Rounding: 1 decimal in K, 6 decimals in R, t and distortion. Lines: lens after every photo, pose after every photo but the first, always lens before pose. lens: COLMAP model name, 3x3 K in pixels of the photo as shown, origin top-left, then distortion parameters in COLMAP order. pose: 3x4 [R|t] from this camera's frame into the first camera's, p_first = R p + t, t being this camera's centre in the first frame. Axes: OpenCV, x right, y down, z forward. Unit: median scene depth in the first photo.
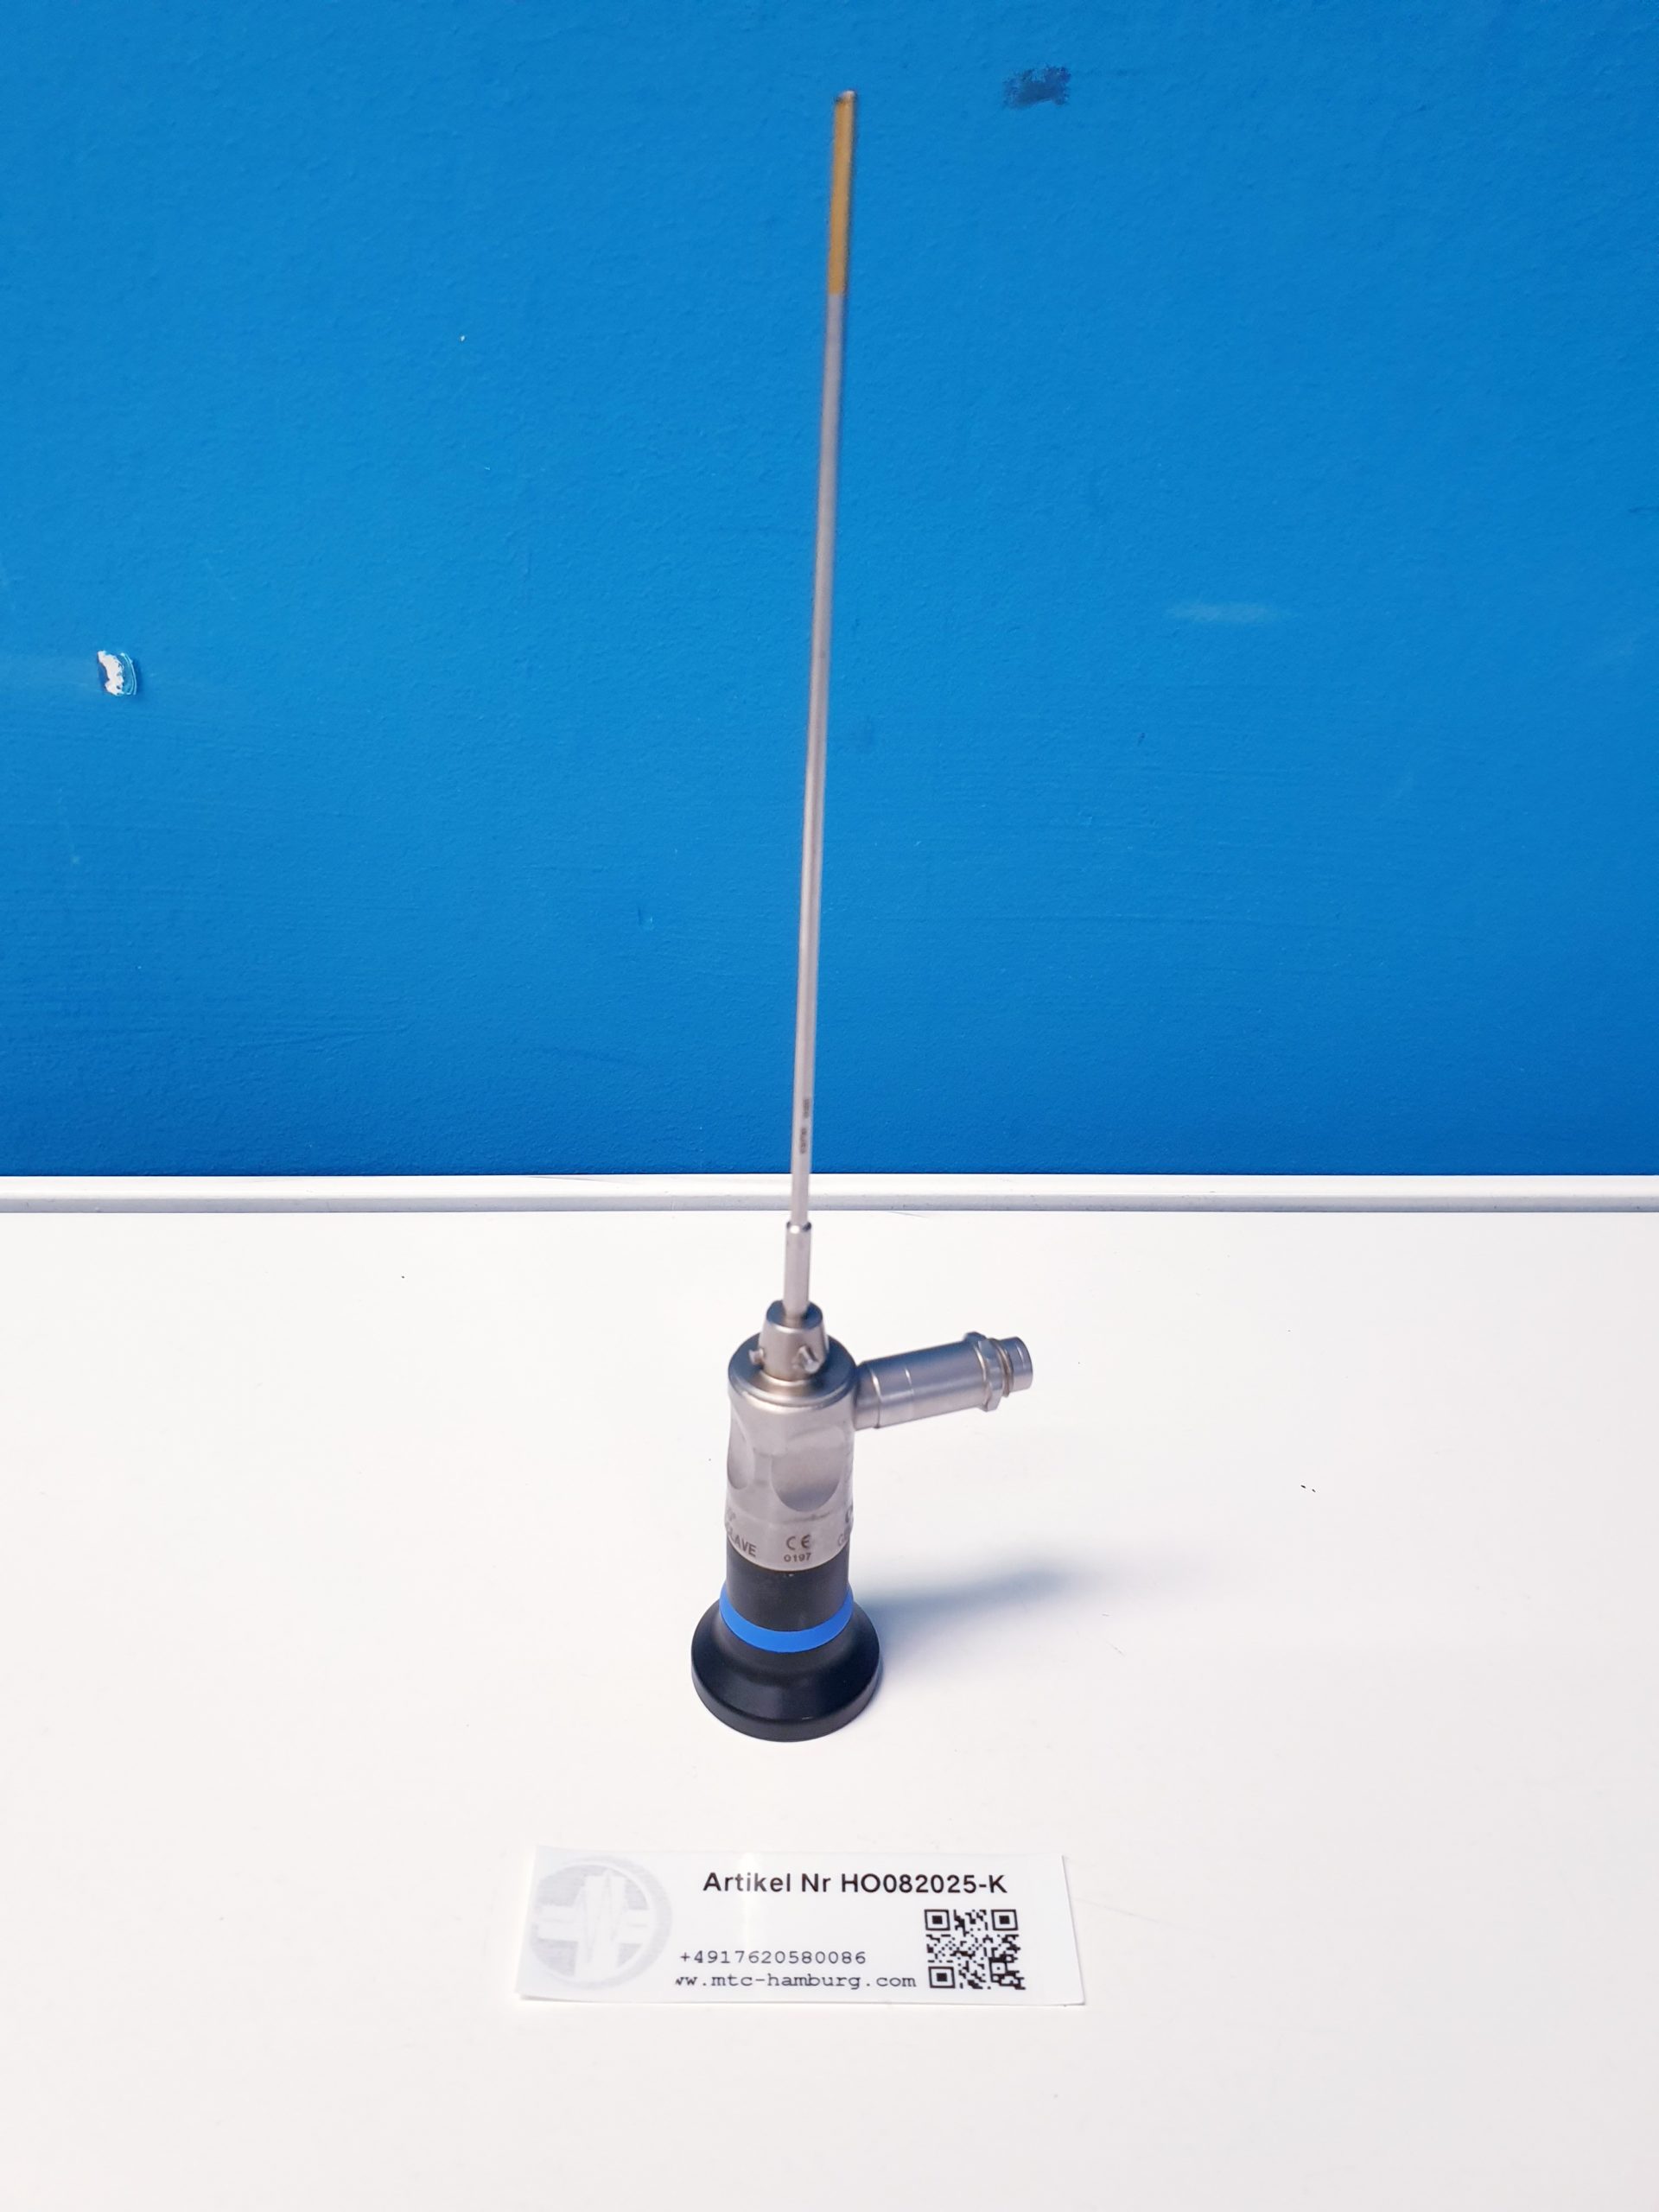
lens RADIAL K [[1690.4, 0, 828.0], [0, 1690.4, 1114.1], [0, 0, 1]] dist [0.005622, 0.002698]
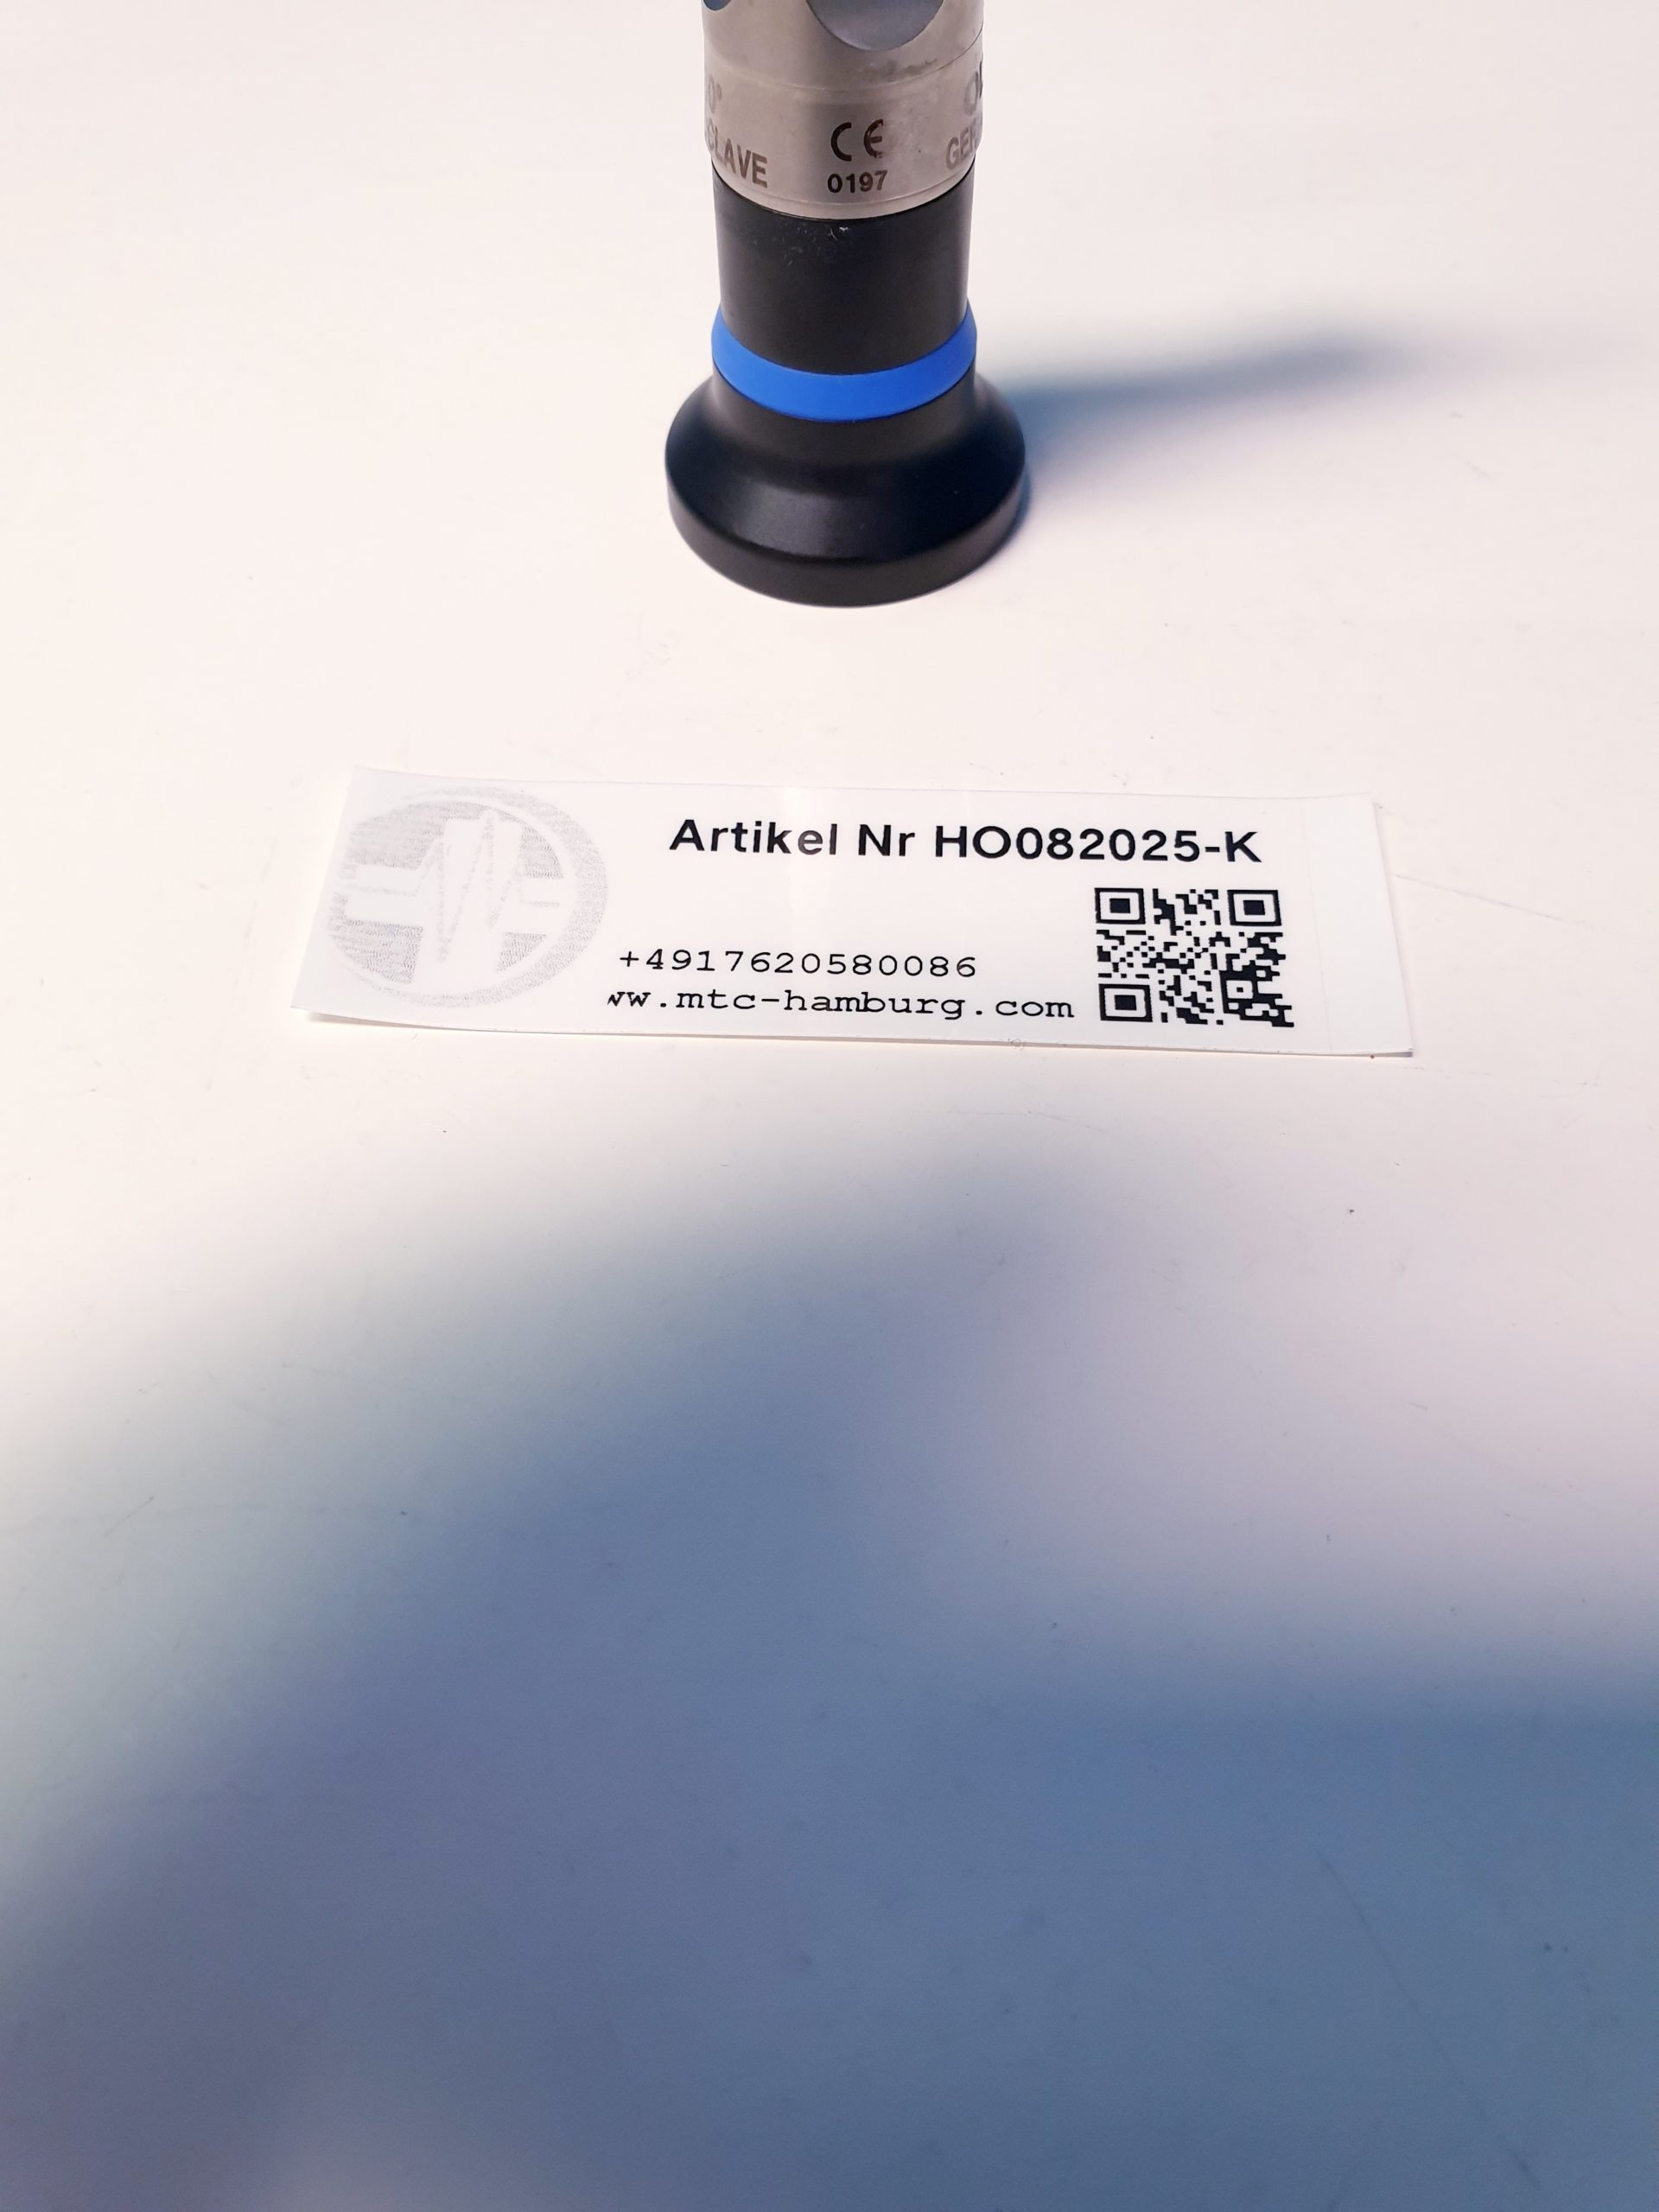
lens RADIAL K [[1690.4, 0, 834.6], [0, 1690.4, 1112.1], [0, 0, 1]] dist [0.005622, 0.002698]
pose [[0.996752, 0.027473, -0.075704, 0.019037], [0.012115, 0.878174, 0.478189, 0.285788], [0.079619, -0.477553, 0.874988, 0.517137]]
